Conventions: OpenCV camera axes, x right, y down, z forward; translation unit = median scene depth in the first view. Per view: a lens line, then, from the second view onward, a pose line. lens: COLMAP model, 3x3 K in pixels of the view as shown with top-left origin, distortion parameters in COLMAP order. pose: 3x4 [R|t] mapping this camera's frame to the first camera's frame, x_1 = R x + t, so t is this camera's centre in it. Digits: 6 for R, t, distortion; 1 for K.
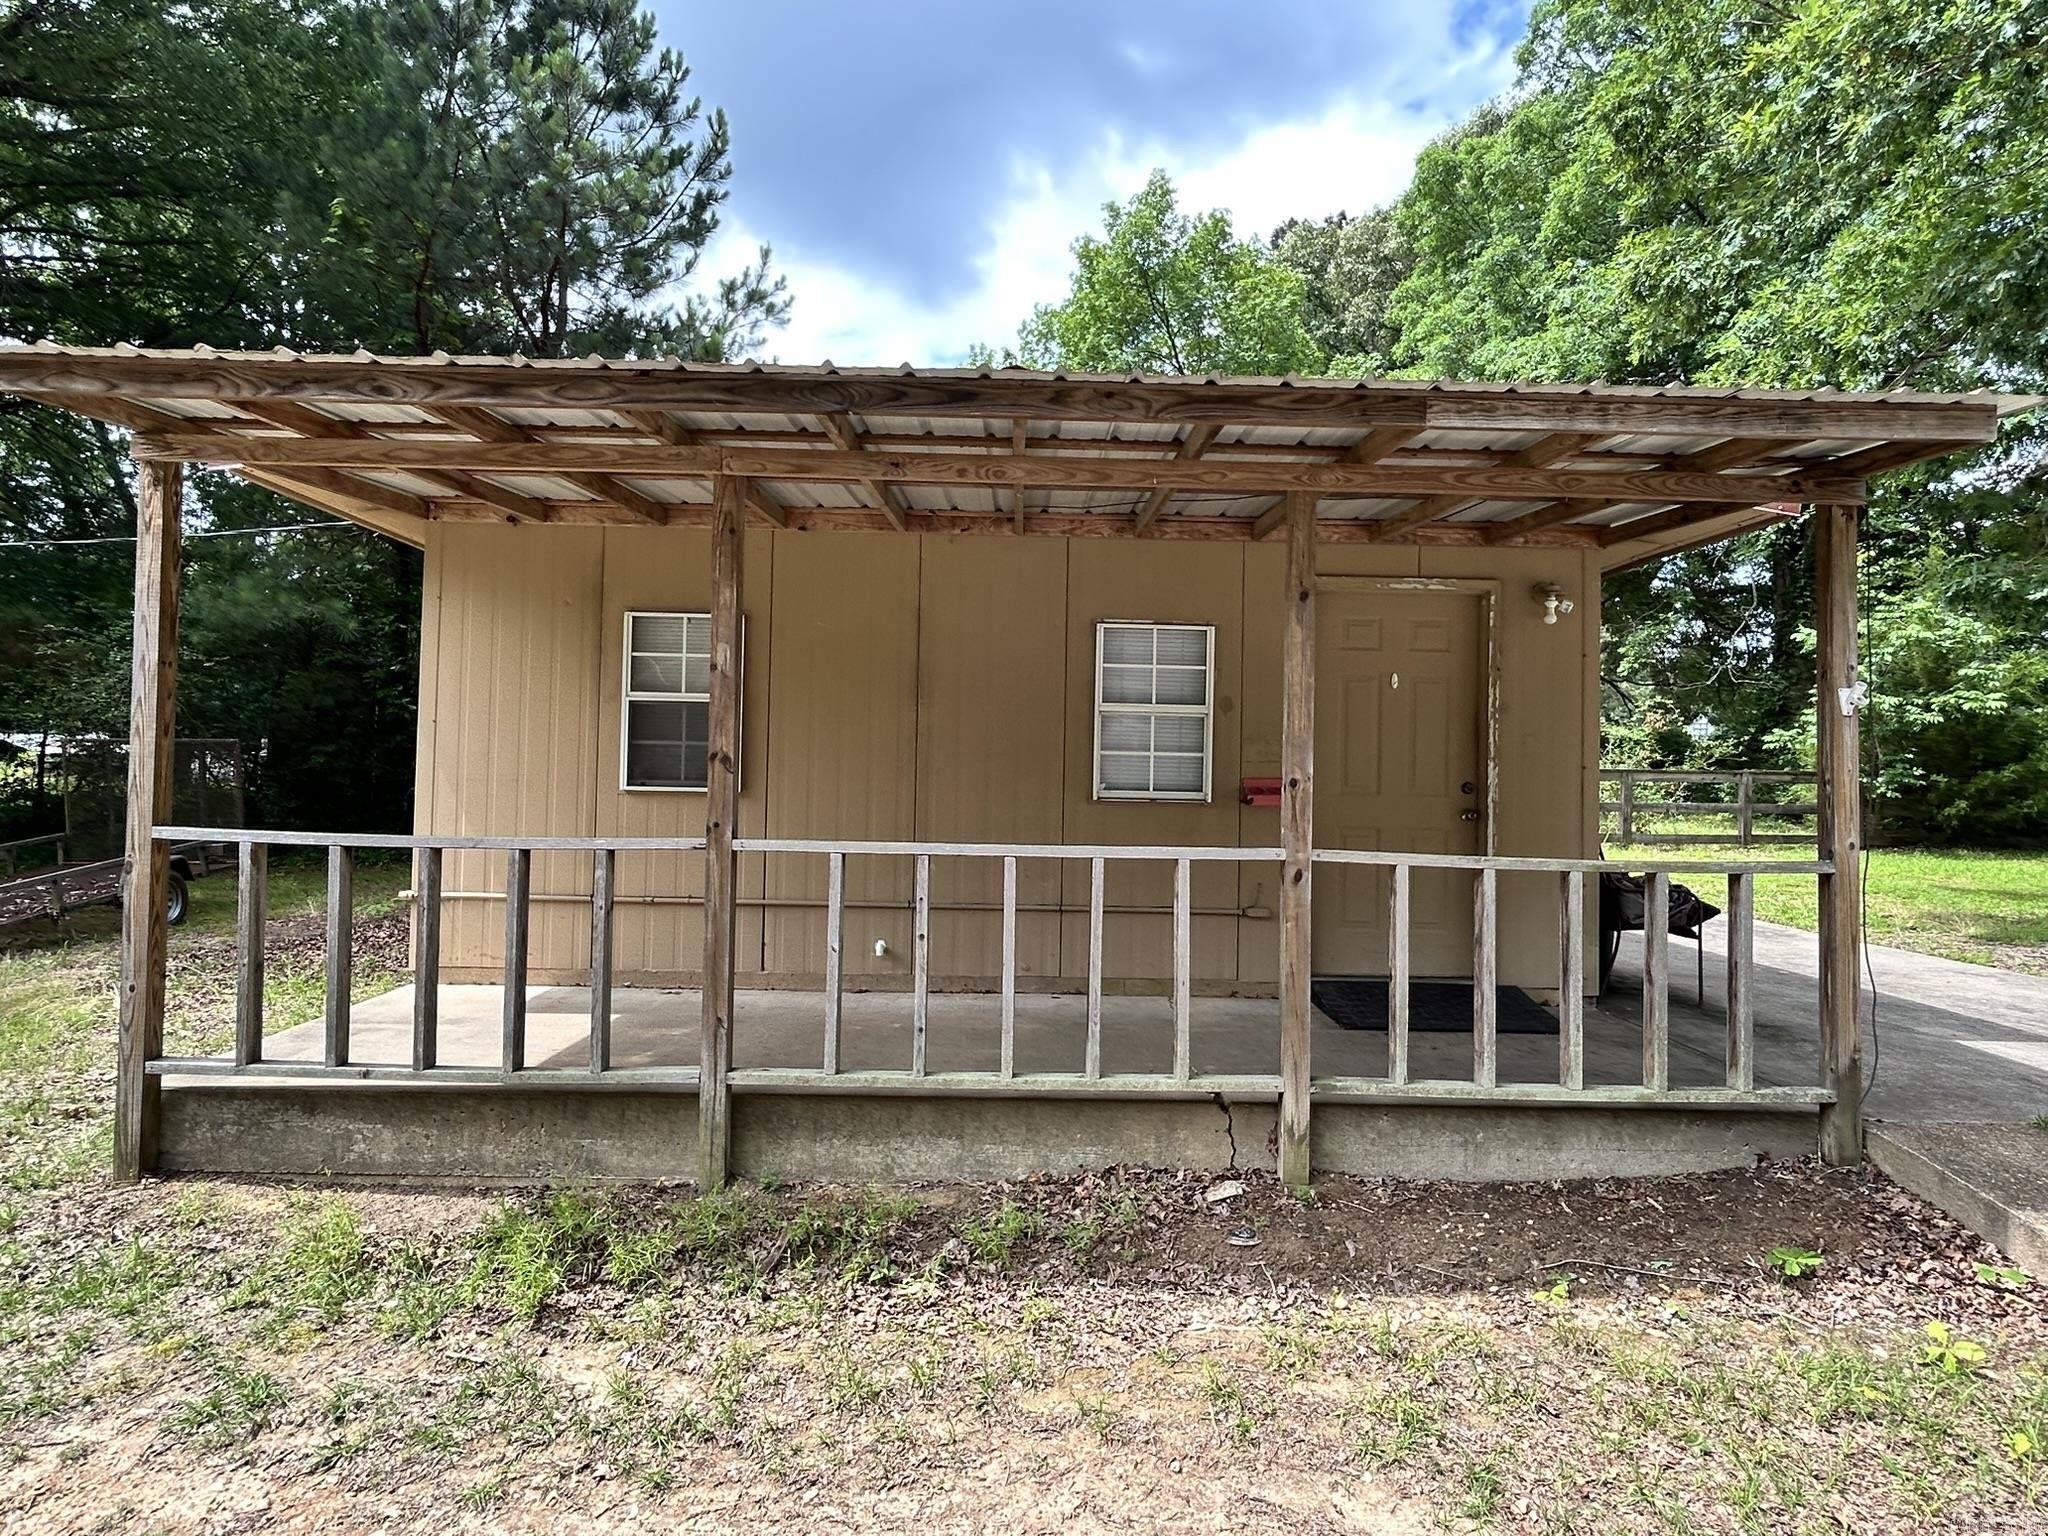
lens RADIAL K [[1118.2, 0, 1024.0], [0, 1118.2, 768.0], [0, 0, 1]] dist [0.006207, 0.000223]
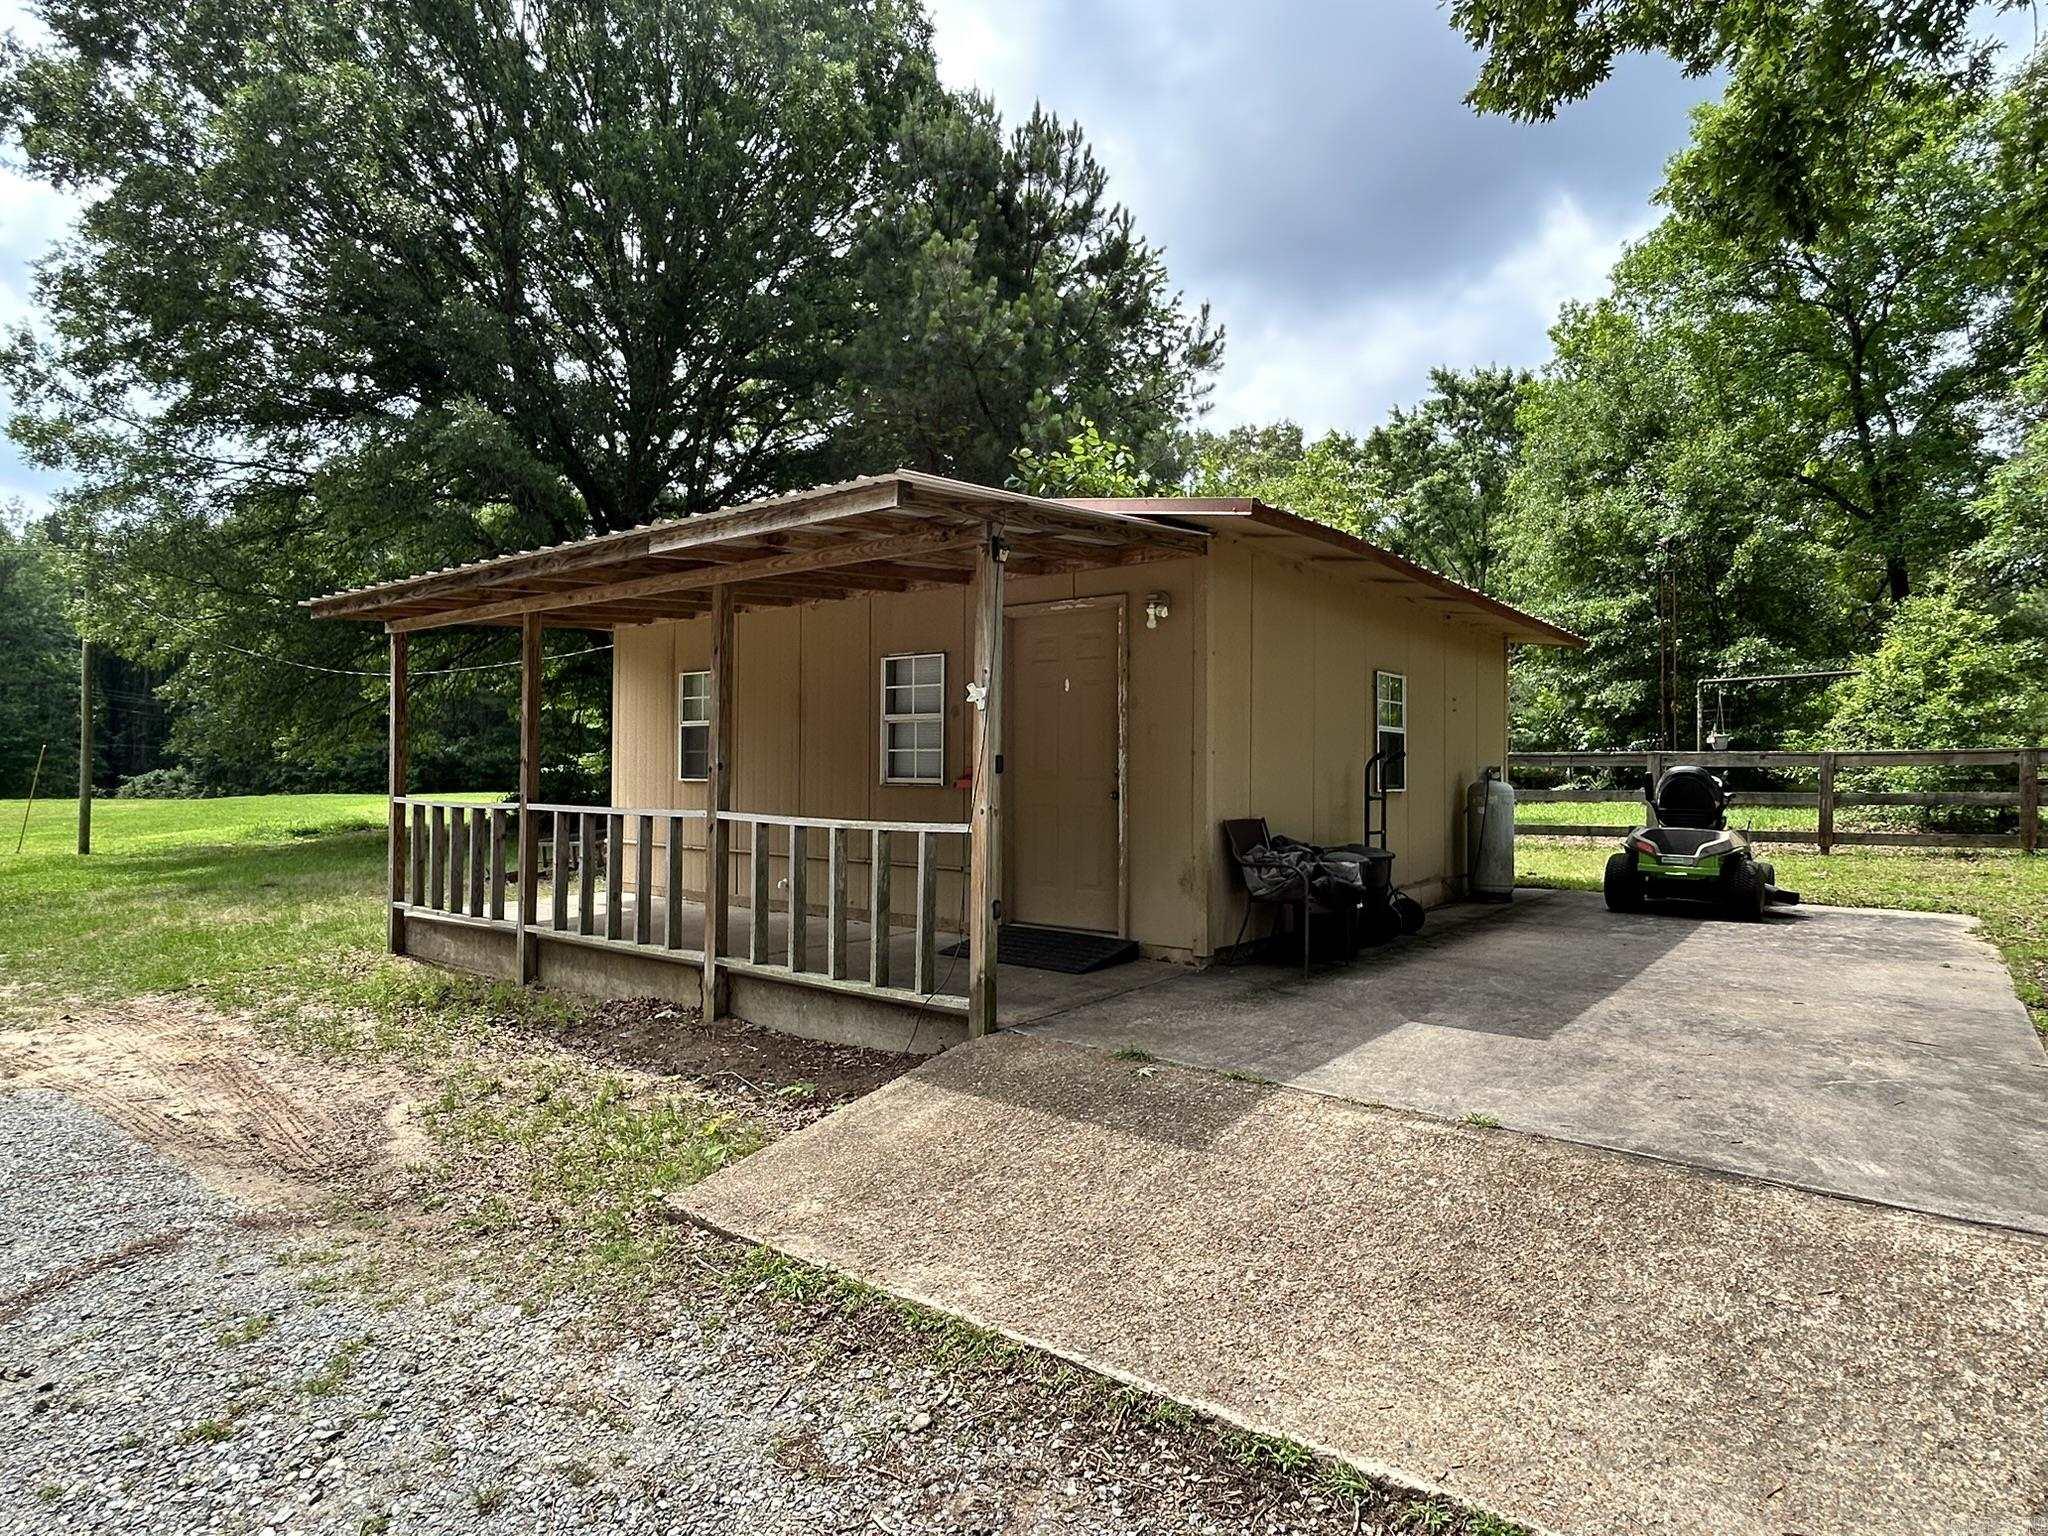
lens RADIAL K [[1118.2, 0, 1024.0], [0, 1118.2, 768.0], [0, 0, 1]] dist [0.006207, 0.000223]
pose [[0.781448, -0.015689, -0.623773, 1.067050], [0.013844, 0.999874, -0.007805, 0.020811], [0.623817, -0.002536, 0.781566, 0.026637]]
